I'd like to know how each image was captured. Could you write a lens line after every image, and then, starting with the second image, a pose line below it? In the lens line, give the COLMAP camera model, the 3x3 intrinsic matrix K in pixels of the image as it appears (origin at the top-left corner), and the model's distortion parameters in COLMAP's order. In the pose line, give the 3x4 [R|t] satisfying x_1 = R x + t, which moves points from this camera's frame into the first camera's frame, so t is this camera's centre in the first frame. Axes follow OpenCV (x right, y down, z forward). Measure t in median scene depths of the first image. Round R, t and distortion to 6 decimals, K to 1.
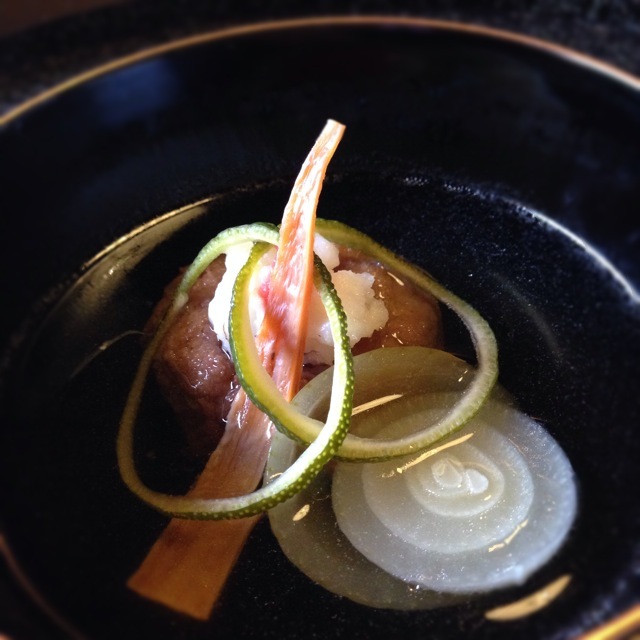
lens RADIAL K [[940.4, 0, 299.9], [0, 940.4, 315.4], [0, 0, 1]] dist [0.033419, 0.063129]
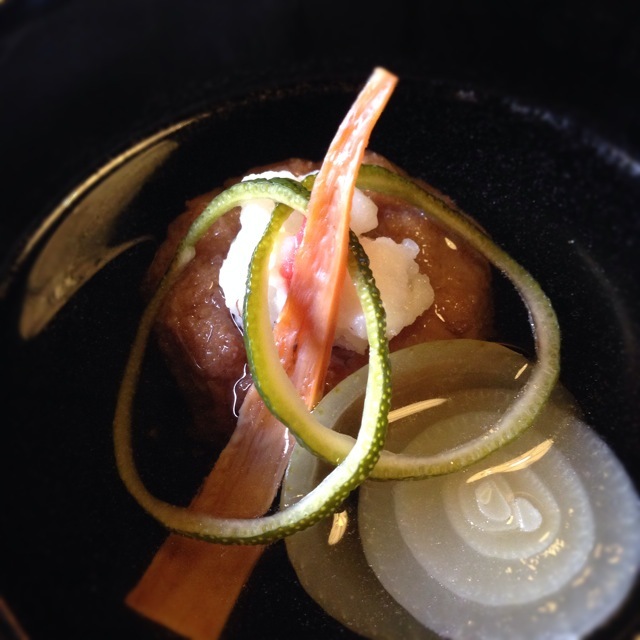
lens RADIAL K [[940.4, 0, 299.9], [0, 940.4, 315.4], [0, 0, 1]] dist [0.033419, 0.063129]
pose [[0.999397, 0.034171, -0.006181, -0.020278], [-0.031766, 0.971533, 0.234763, -0.185486], [0.014028, -0.234425, 0.972033, 0.189187]]
